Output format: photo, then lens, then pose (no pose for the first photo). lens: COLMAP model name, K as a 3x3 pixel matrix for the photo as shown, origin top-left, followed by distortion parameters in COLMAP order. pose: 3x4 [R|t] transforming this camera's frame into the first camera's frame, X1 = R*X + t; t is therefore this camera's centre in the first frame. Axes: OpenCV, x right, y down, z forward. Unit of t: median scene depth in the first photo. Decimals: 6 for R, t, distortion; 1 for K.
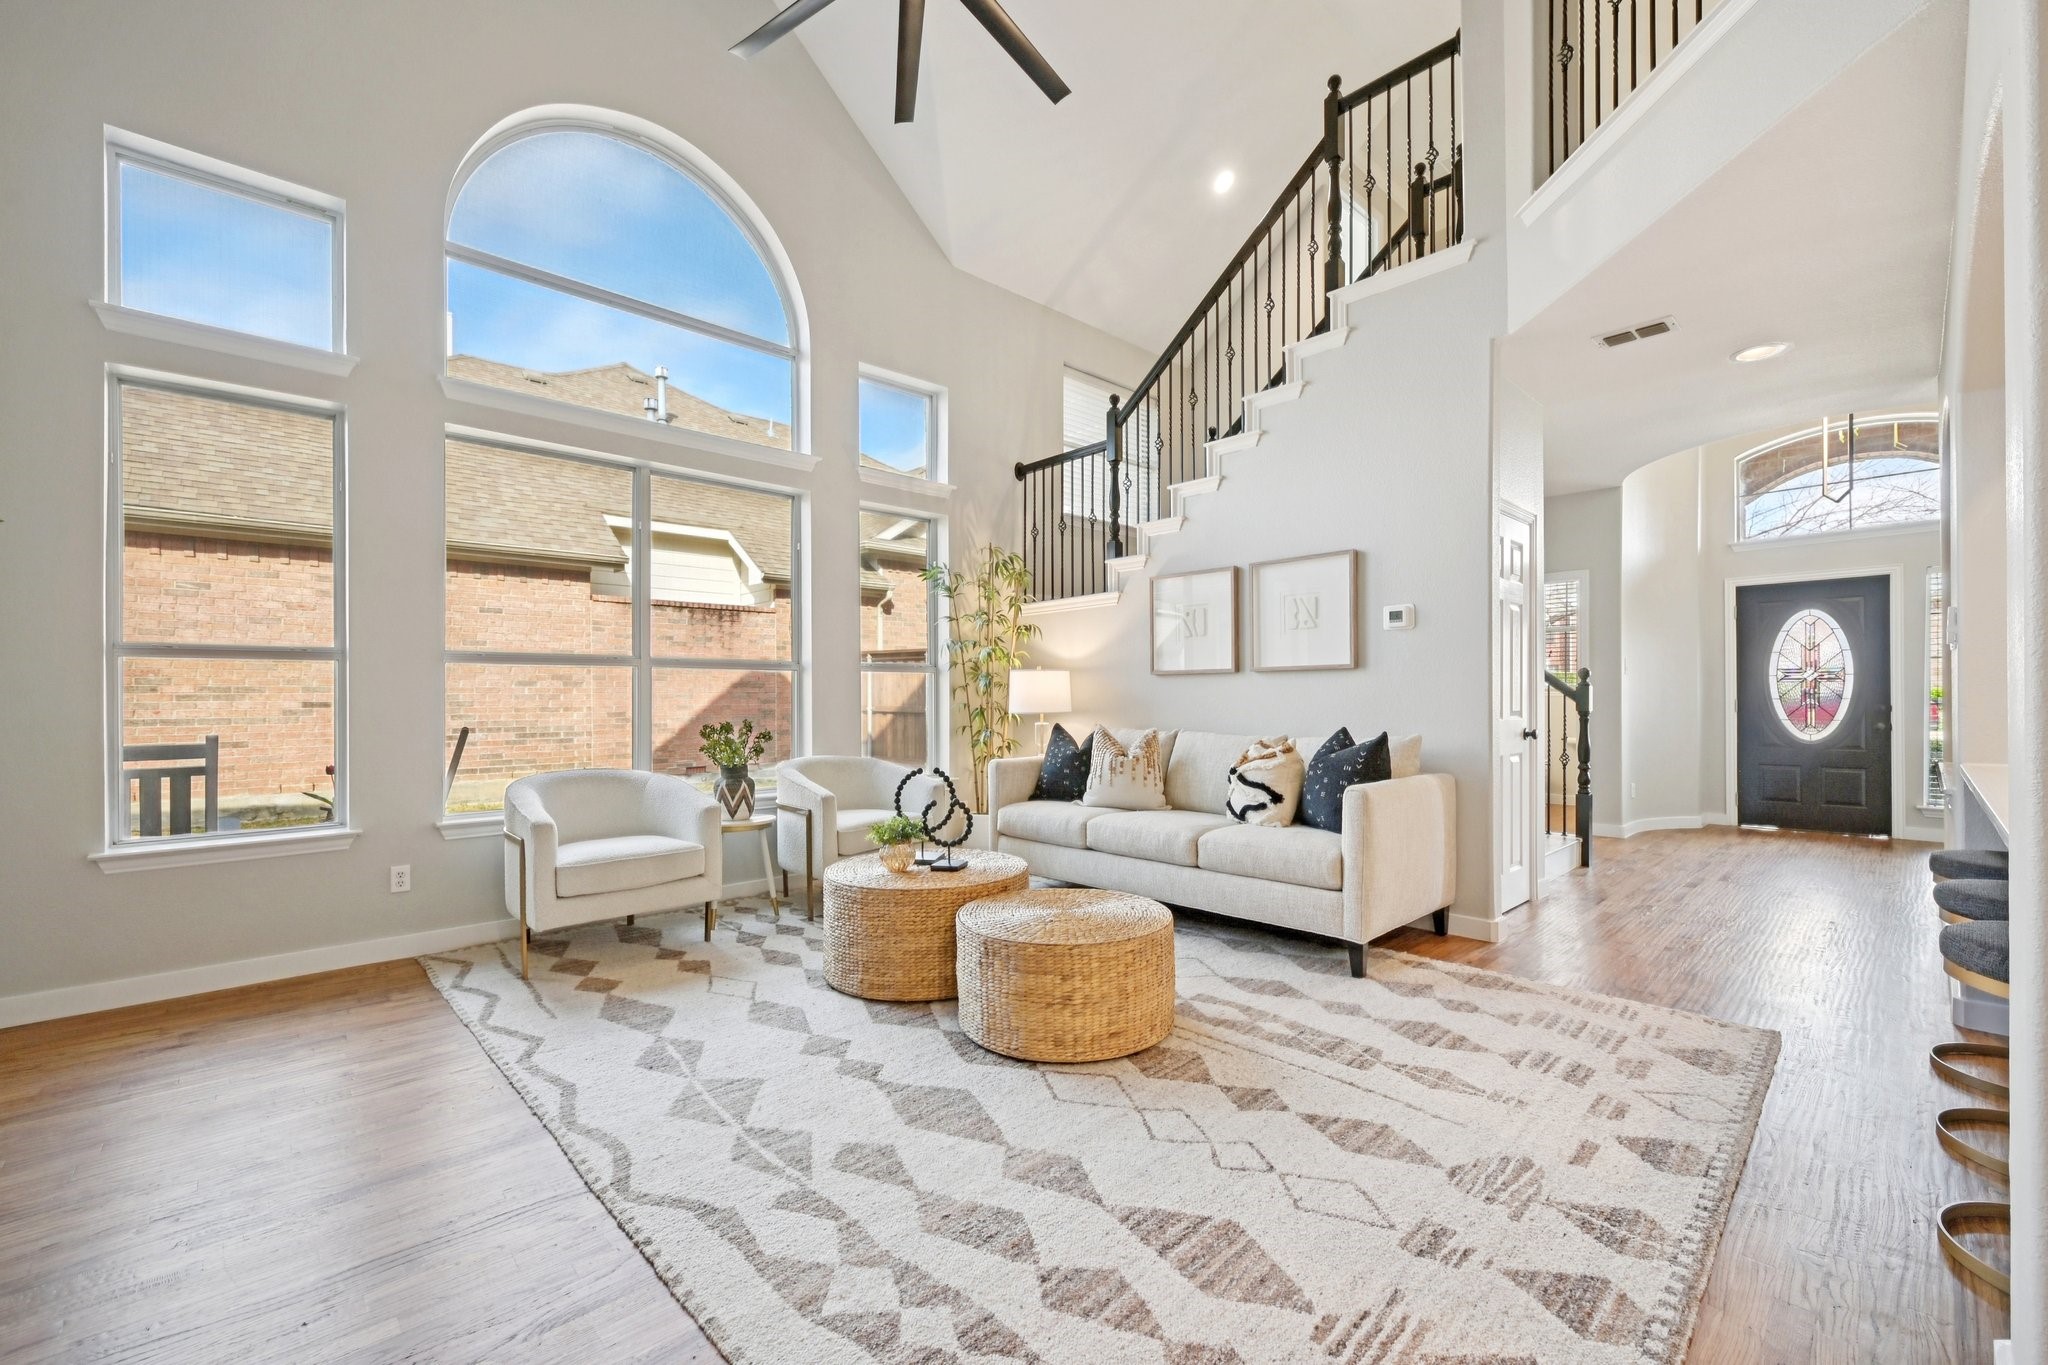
lens RADIAL K [[836.1, 0, 1038.4], [0, 836.1, 693.9], [0, 0, 1]] dist [0.000319, 0.000274]
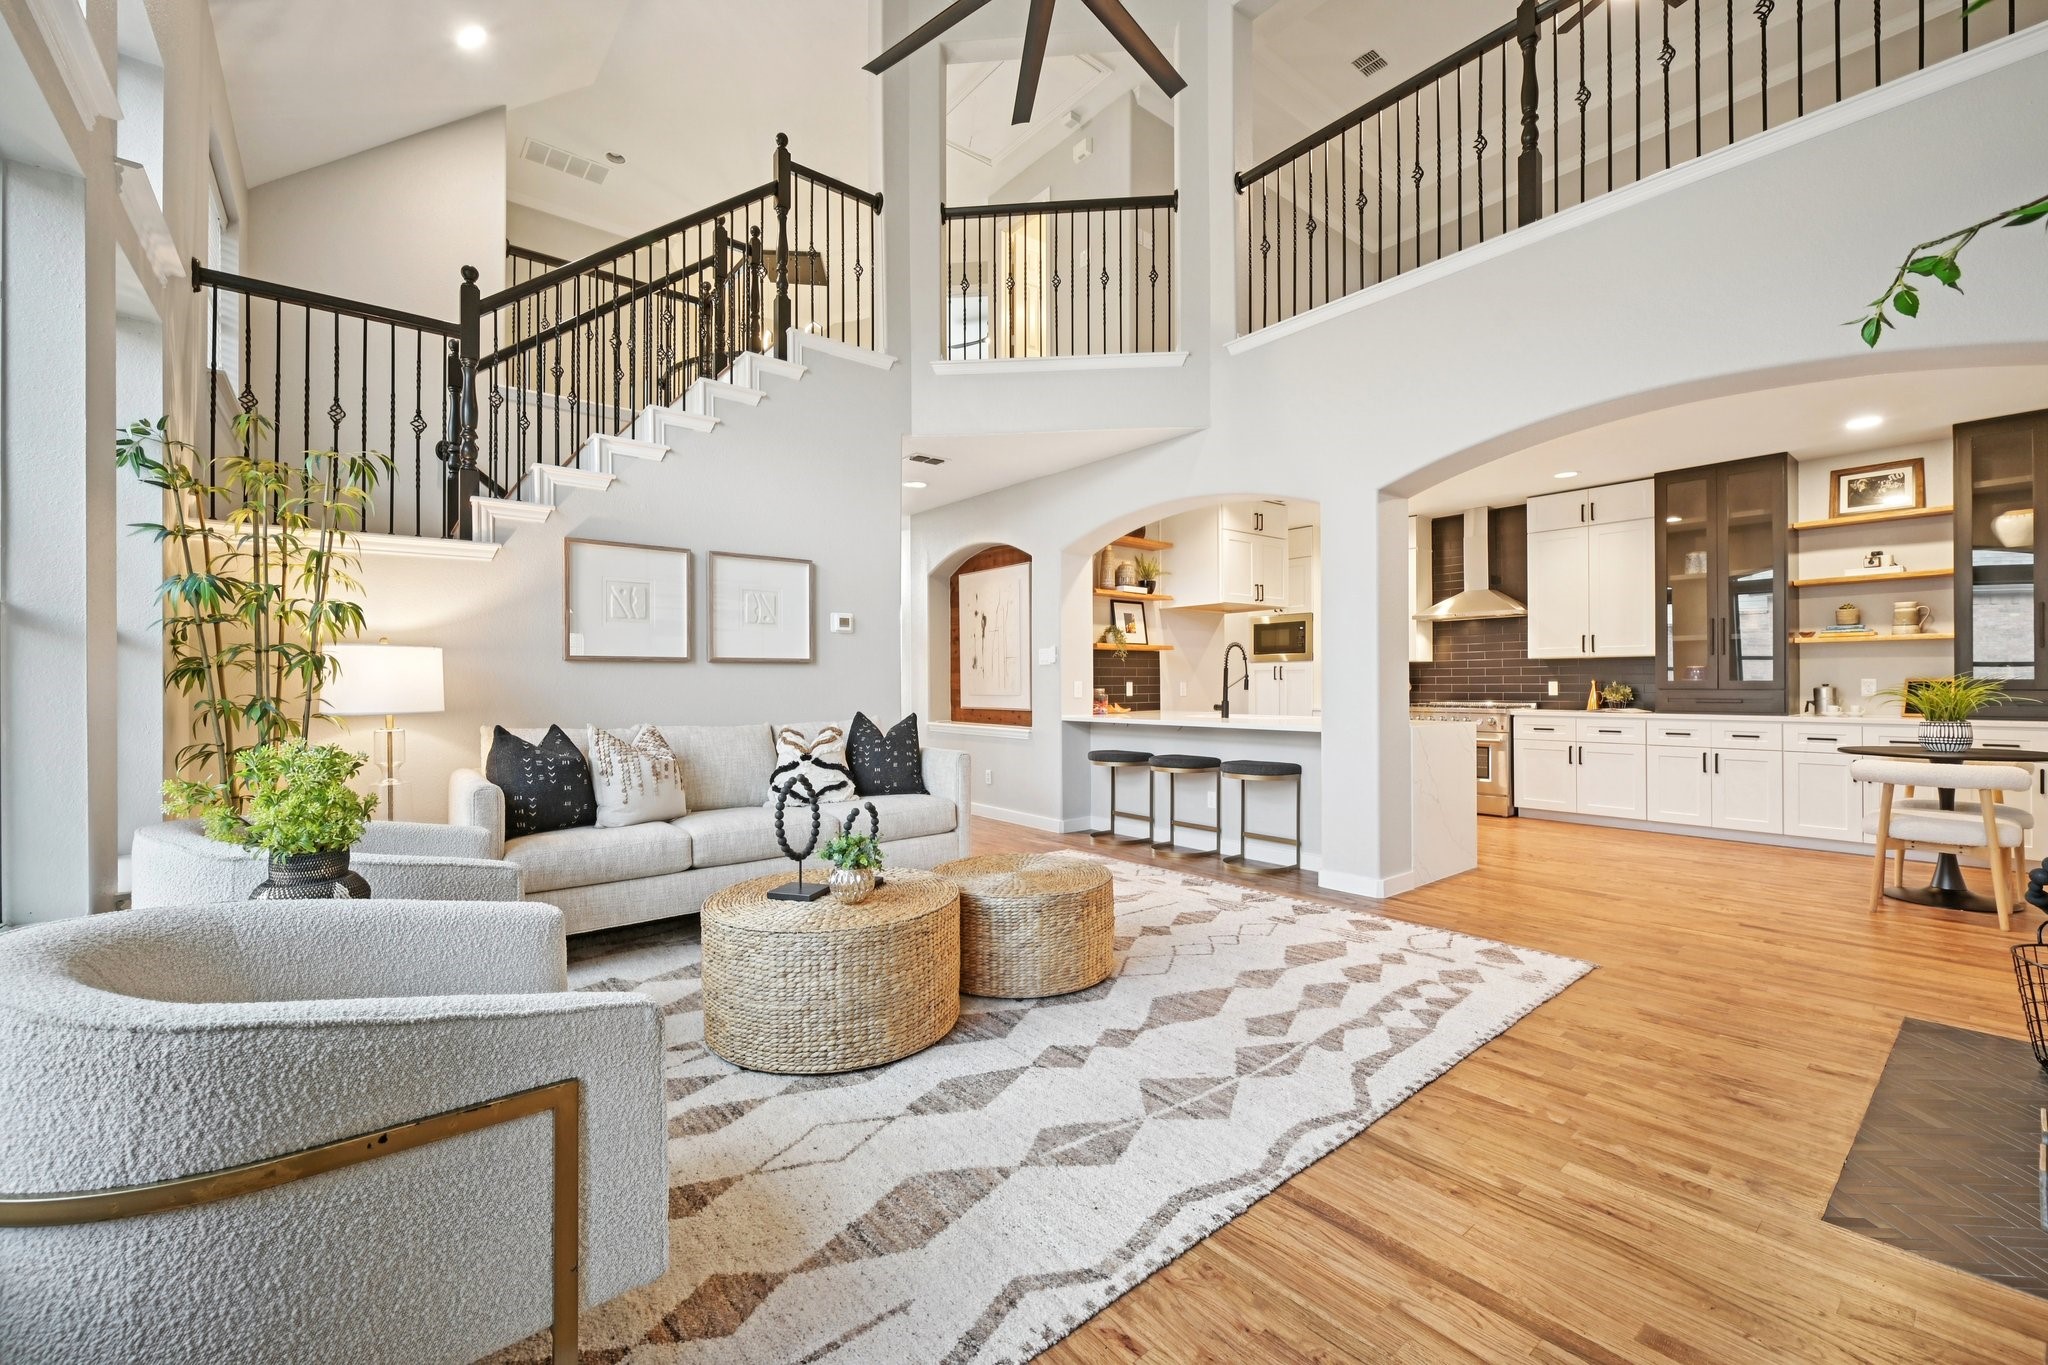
lens RADIAL K [[827.6, 0, 1024.0], [0, 827.6, 682.5], [0, 0, 1]] dist [0.000640, 0.000120]
pose [[0.080181, 0.006933, 0.996756, -1.148222], [0.002082, 0.999972, -0.007123, 0.009185], [-0.996778, 0.002647, 0.080165, 0.939843]]
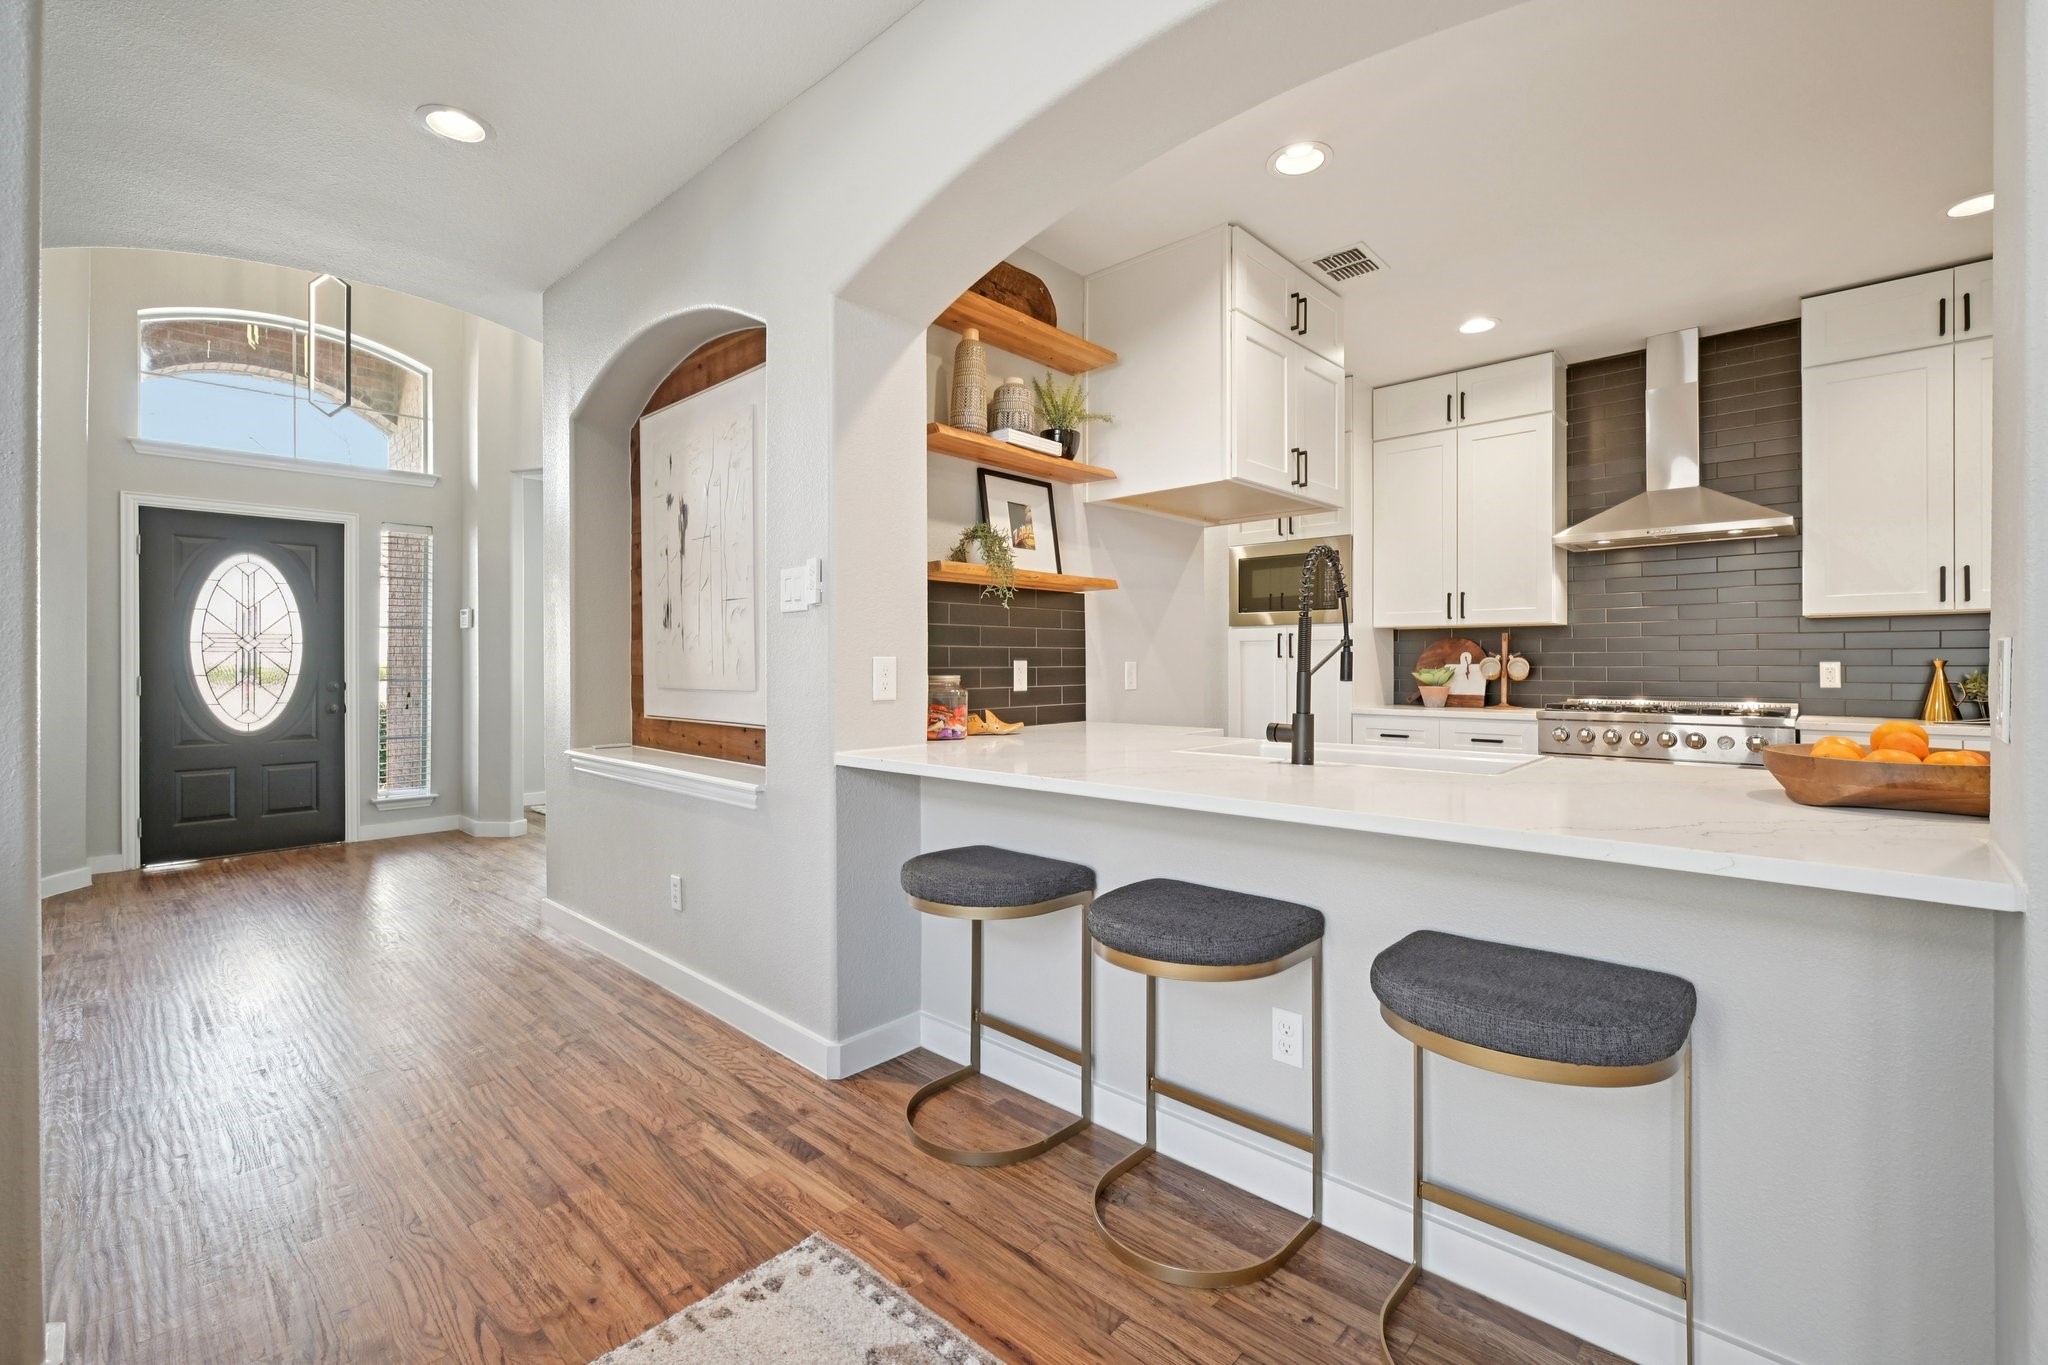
lens RADIAL K [[884.6, 0, 1024.6], [0, 884.6, 666.3], [0, 0, 1]] dist [-0.000034, -0.000024]
pose [[-0.058125, 0.003278, 0.998304, 0.251610], [0.000796, 0.999994, -0.003237, 0.002786], [-0.998309, 0.000607, -0.058128, 0.883016]]
